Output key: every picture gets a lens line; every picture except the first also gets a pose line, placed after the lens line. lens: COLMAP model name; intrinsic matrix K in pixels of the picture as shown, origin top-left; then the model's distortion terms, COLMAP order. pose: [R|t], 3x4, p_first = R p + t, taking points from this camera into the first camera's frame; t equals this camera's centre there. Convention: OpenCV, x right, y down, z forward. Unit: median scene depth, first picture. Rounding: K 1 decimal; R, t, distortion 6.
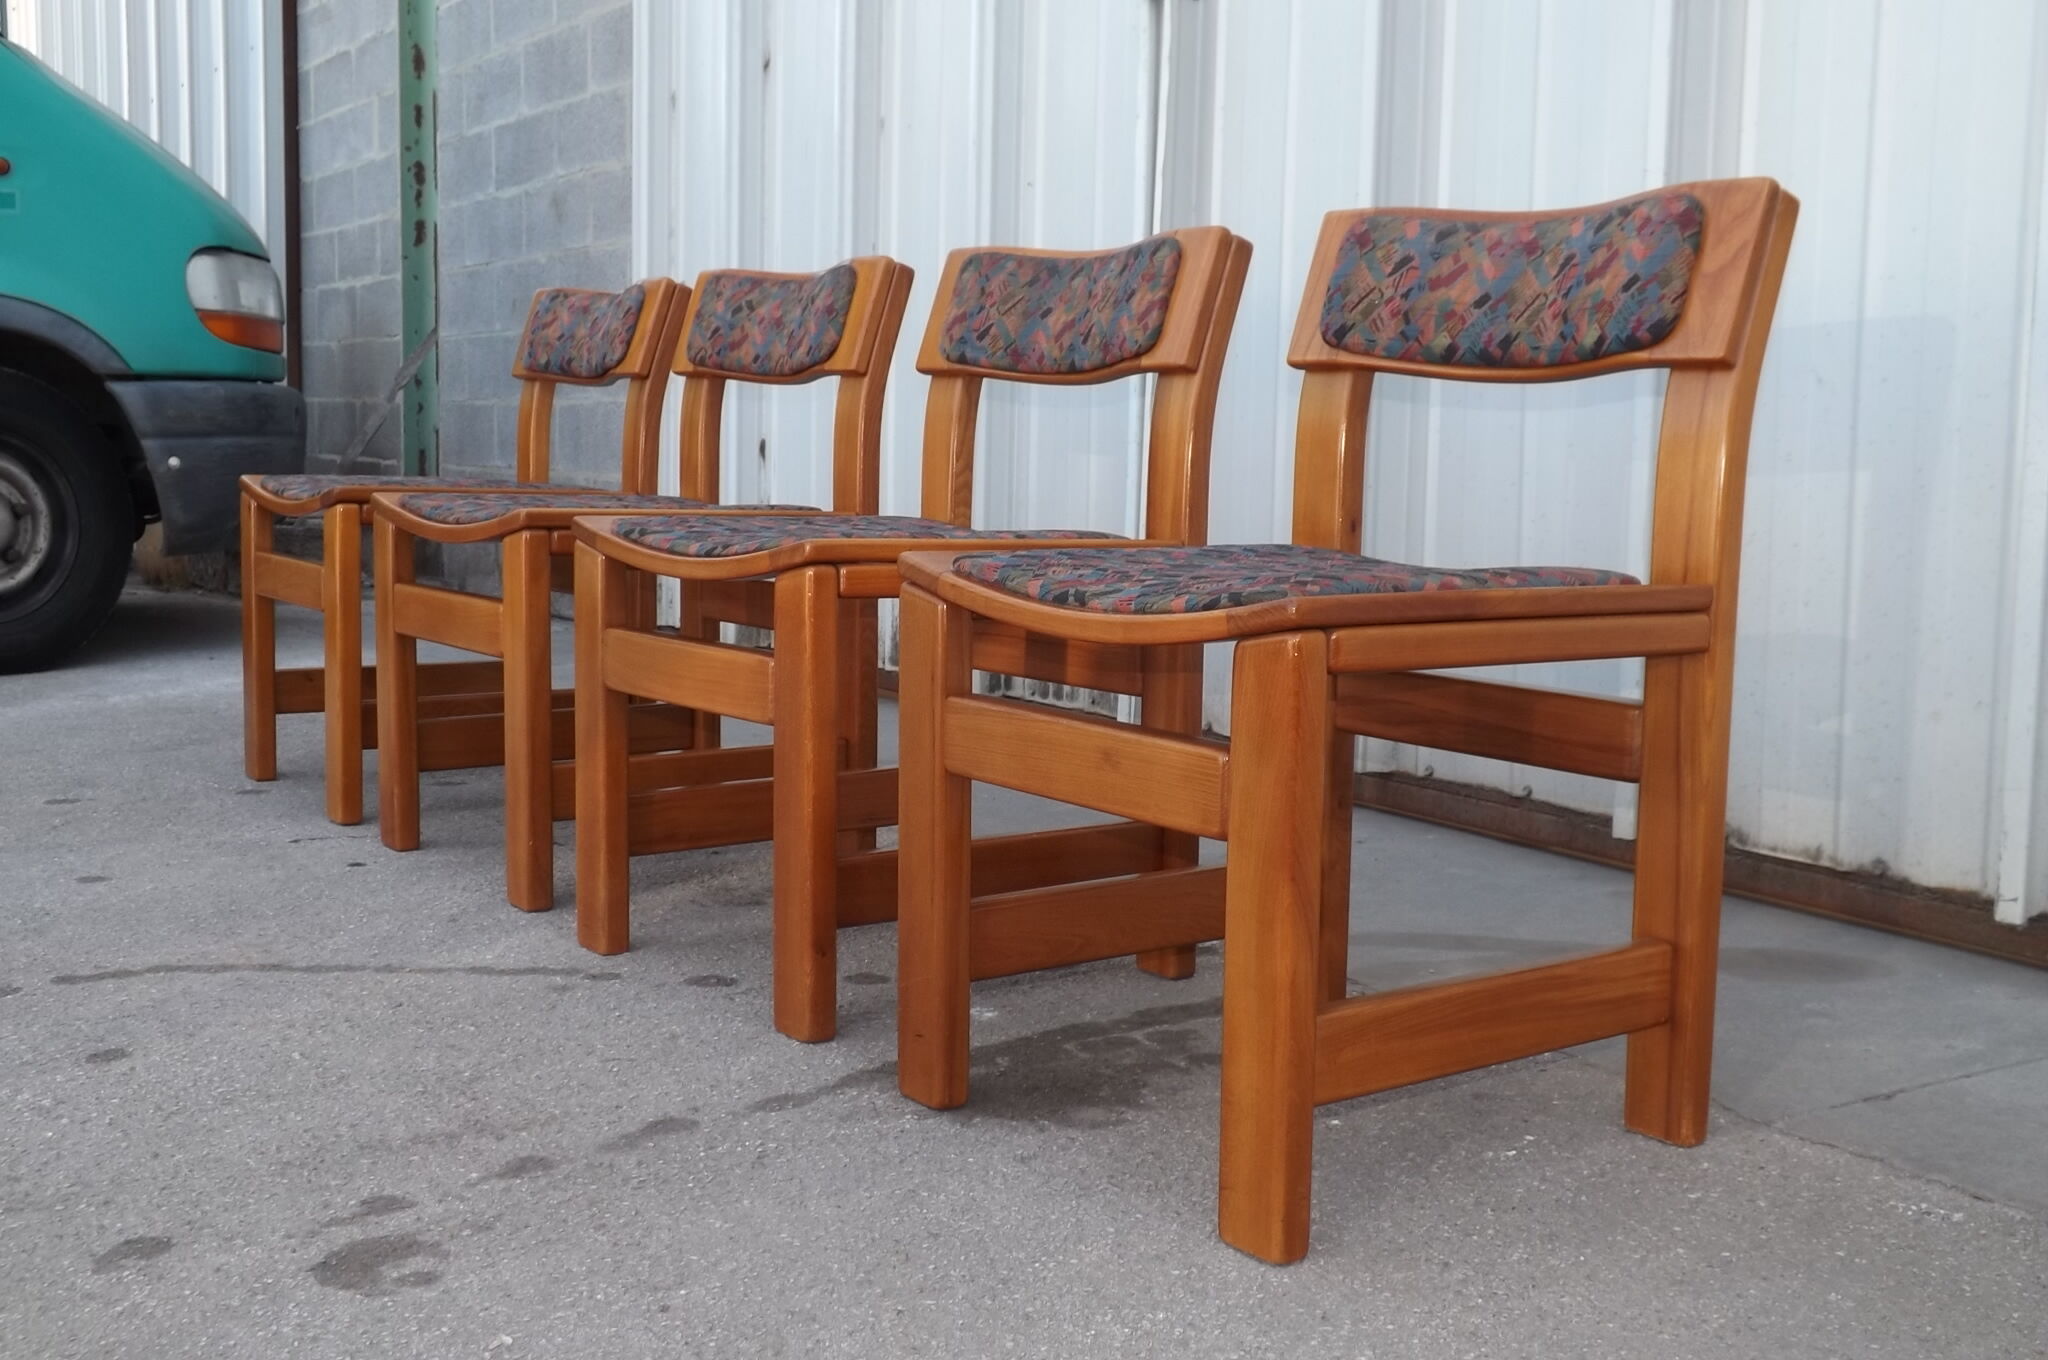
lens RADIAL K [[2275.1, 0, 1004.1], [0, 2275.1, 670.2], [0, 0, 1]] dist [0.007066, 0.000000]
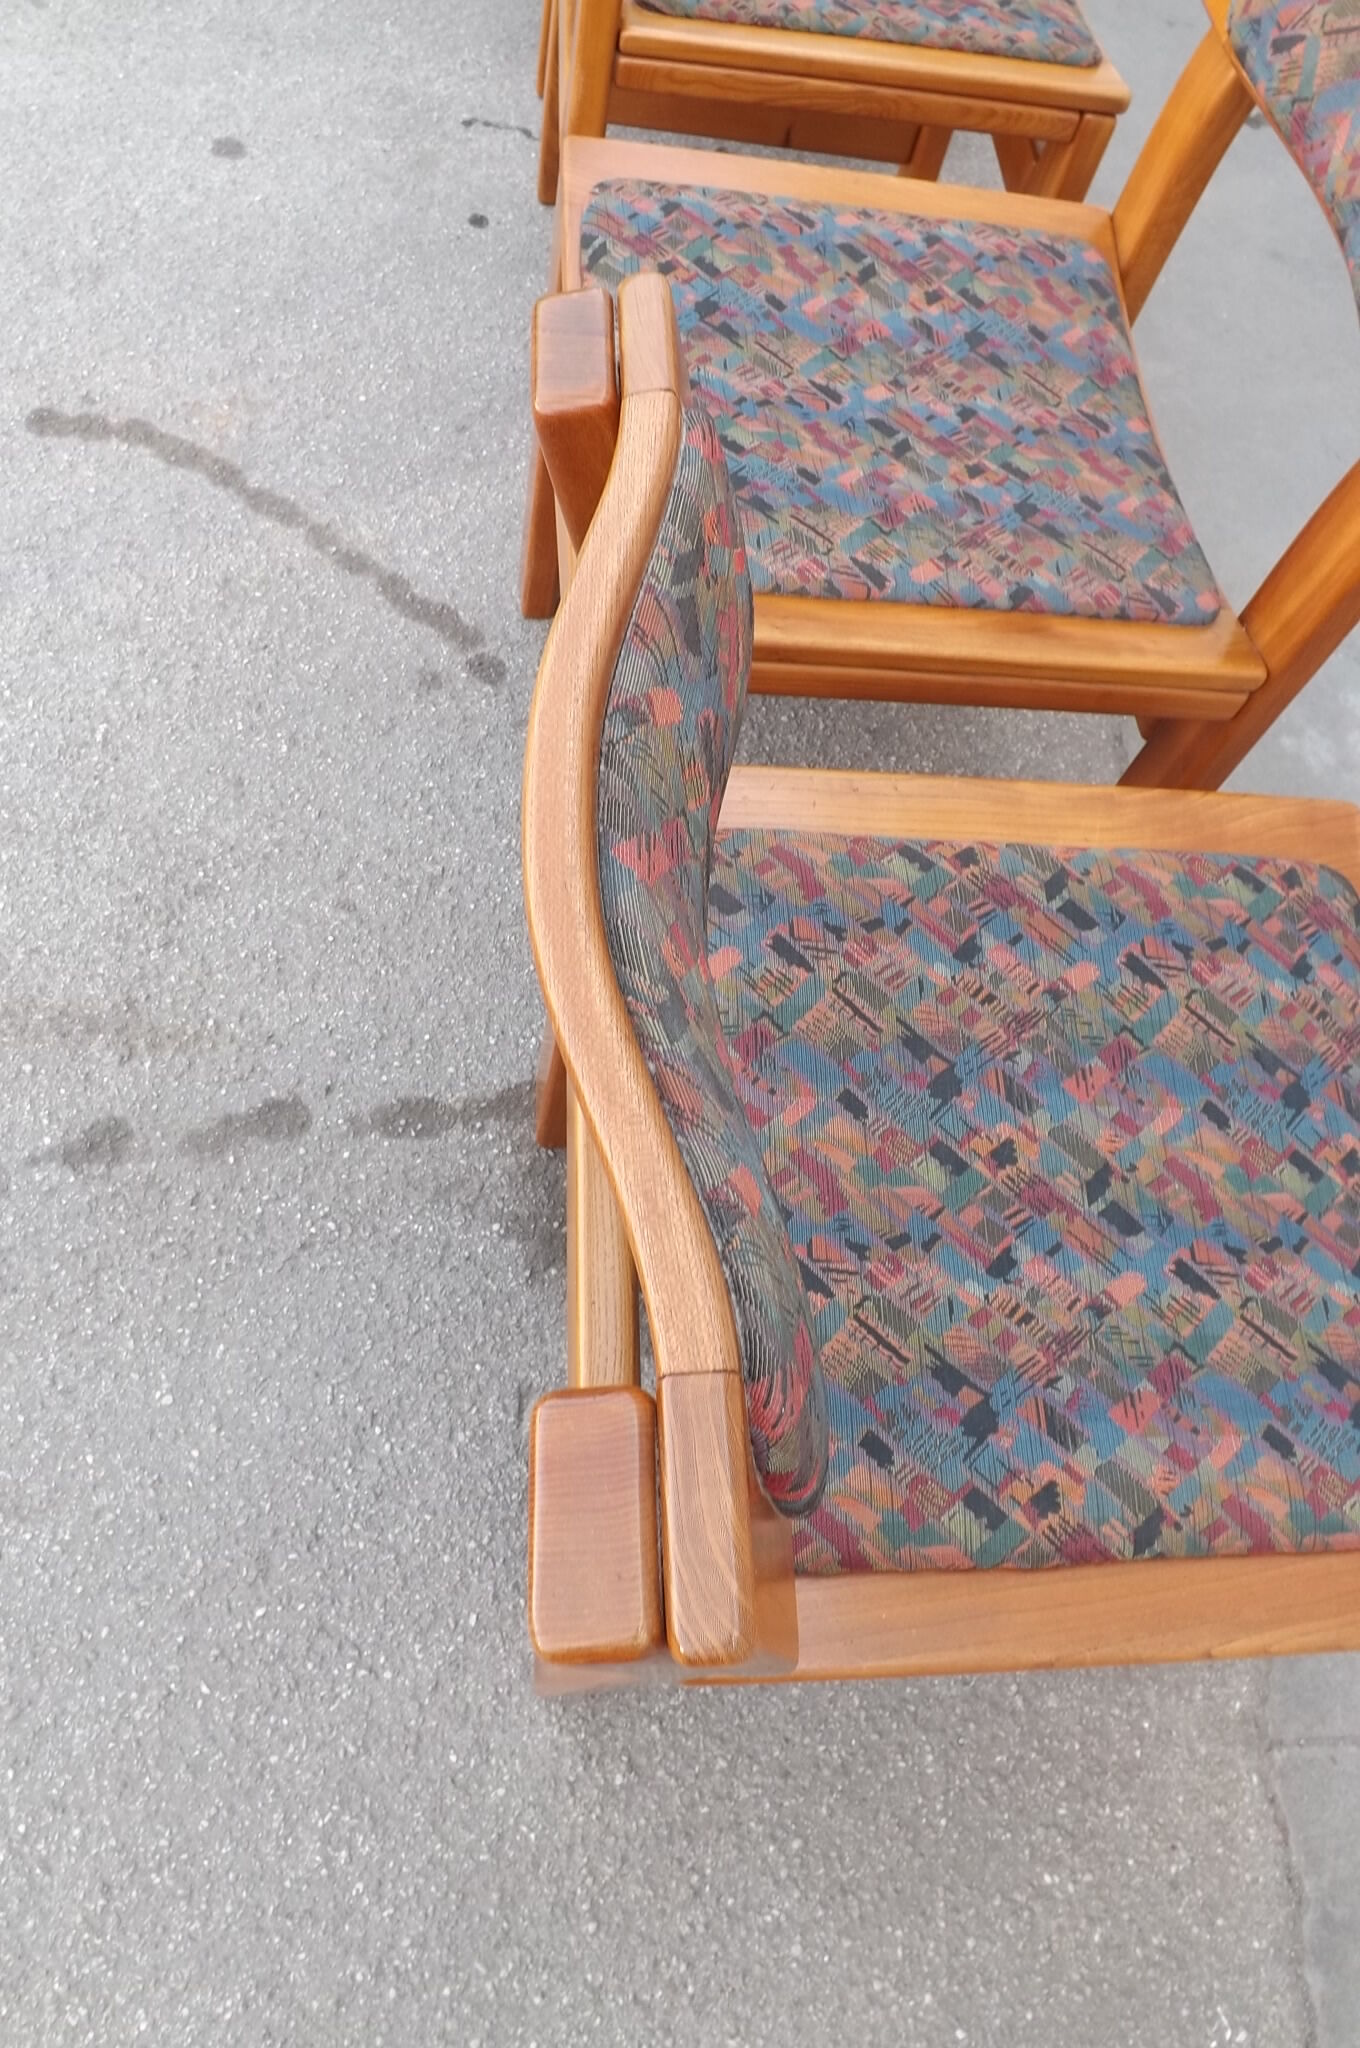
lens RADIAL K [[1464.9, 0, 701.9], [0, 1464.9, 1017.6], [0, 0, 1]] dist [-0.061257, 0.011921]
pose [[0.838708, 0.531187, -0.120036, 0.048996], [-0.216864, 0.527965, 0.821111, -0.316646], [0.499538, -0.662641, 0.558003, 0.640623]]
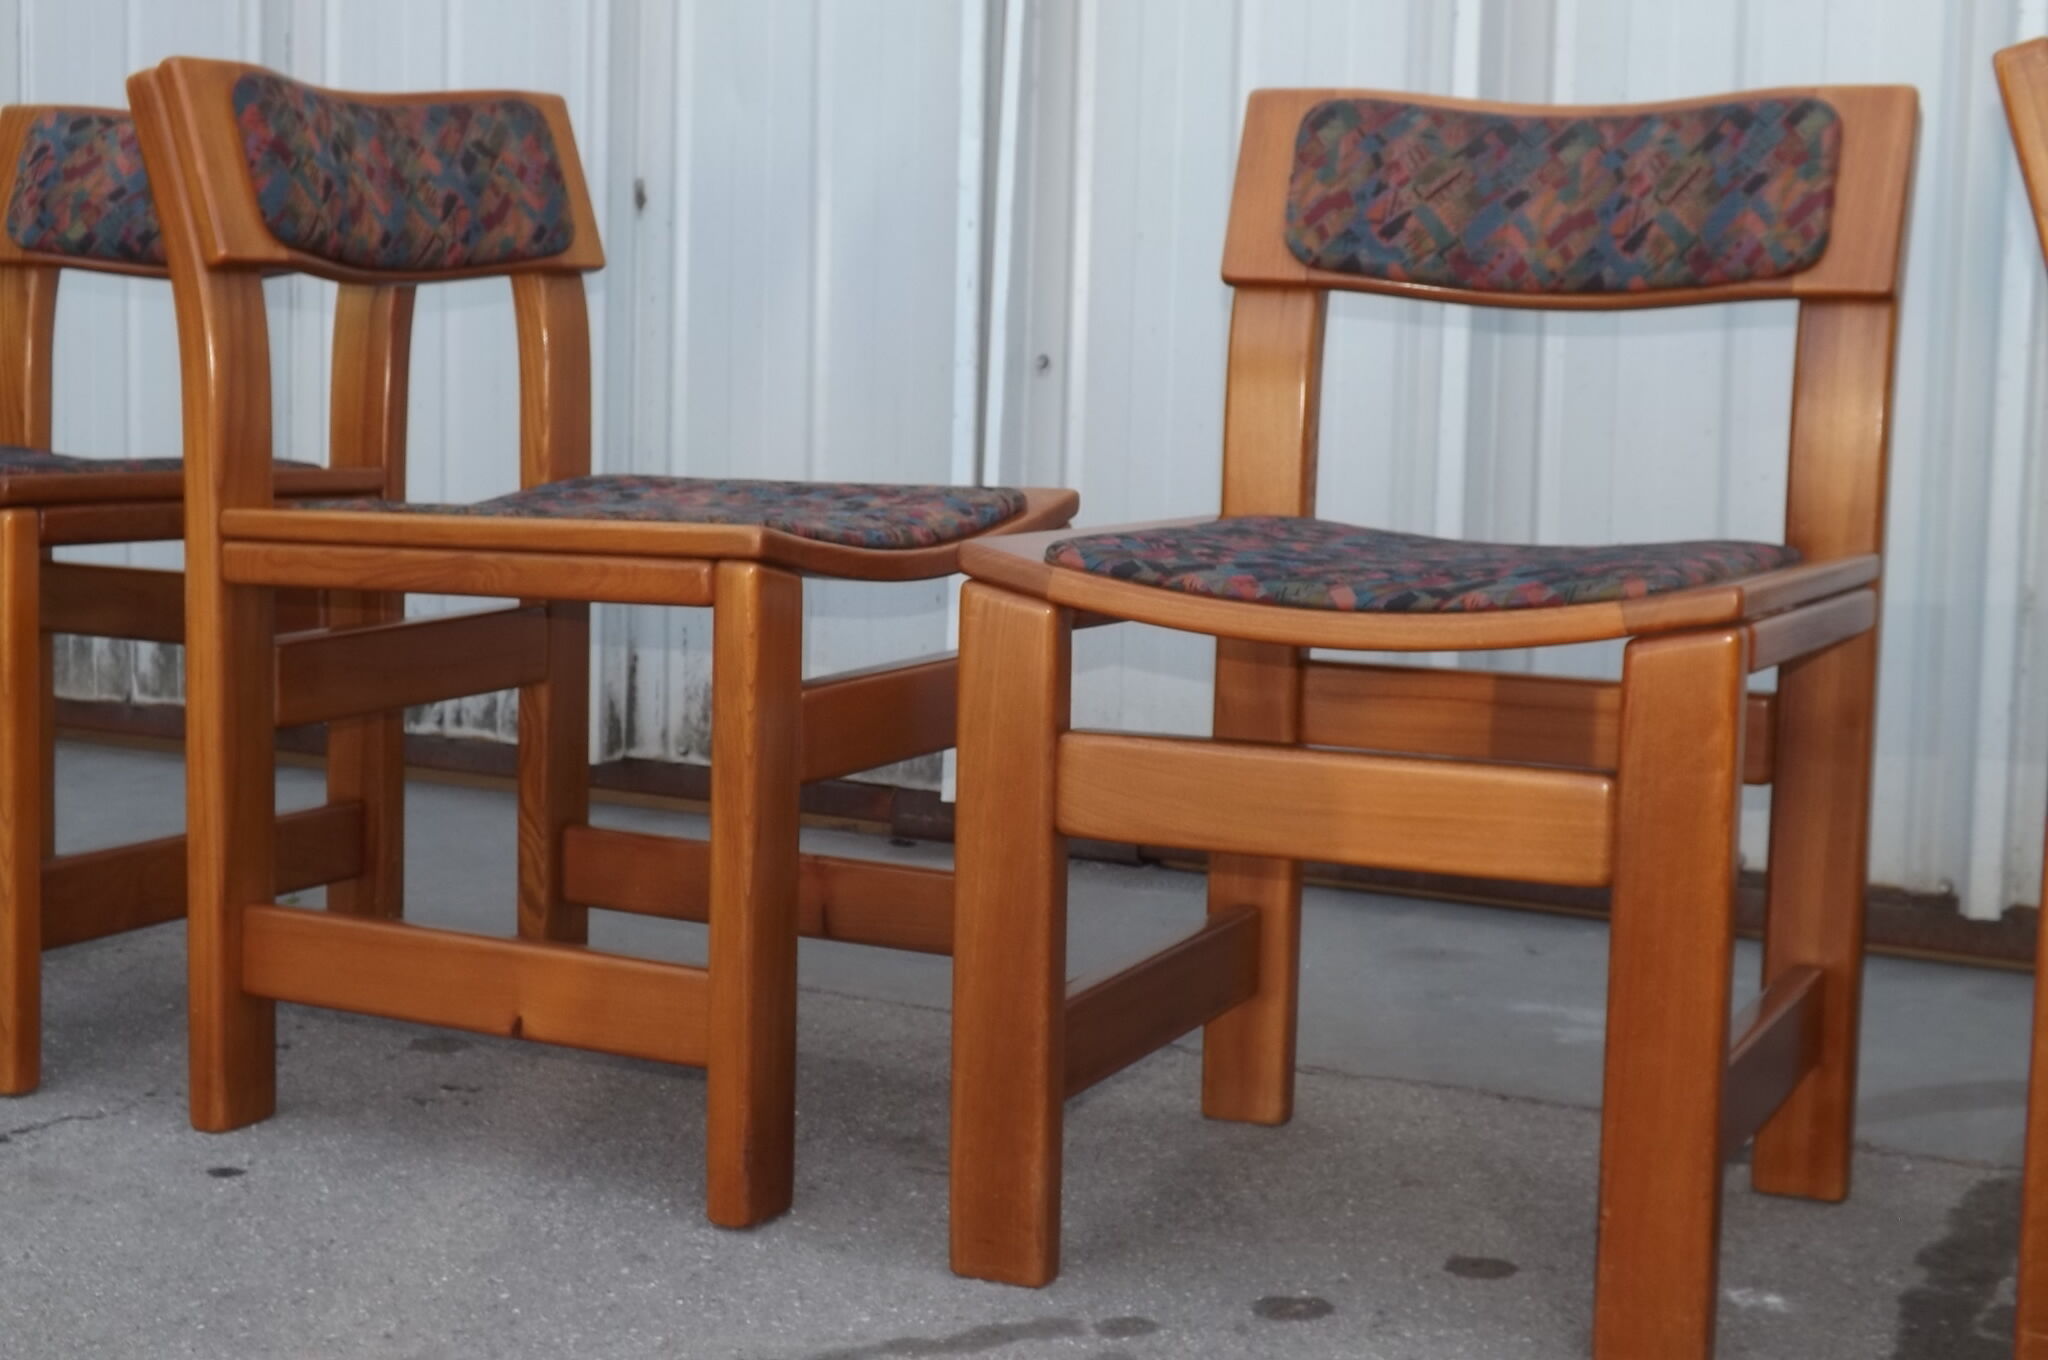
lens RADIAL K [[3232.9, 0, 962.1], [0, 3232.9, 659.7], [0, 0, 1]] dist [-0.048590, 0.000000]
pose [[0.882153, -0.054319, 0.467820, -0.622853], [0.046443, 0.998518, 0.028362, -0.066501], [-0.468667, -0.003292, 0.883369, 0.293463]]
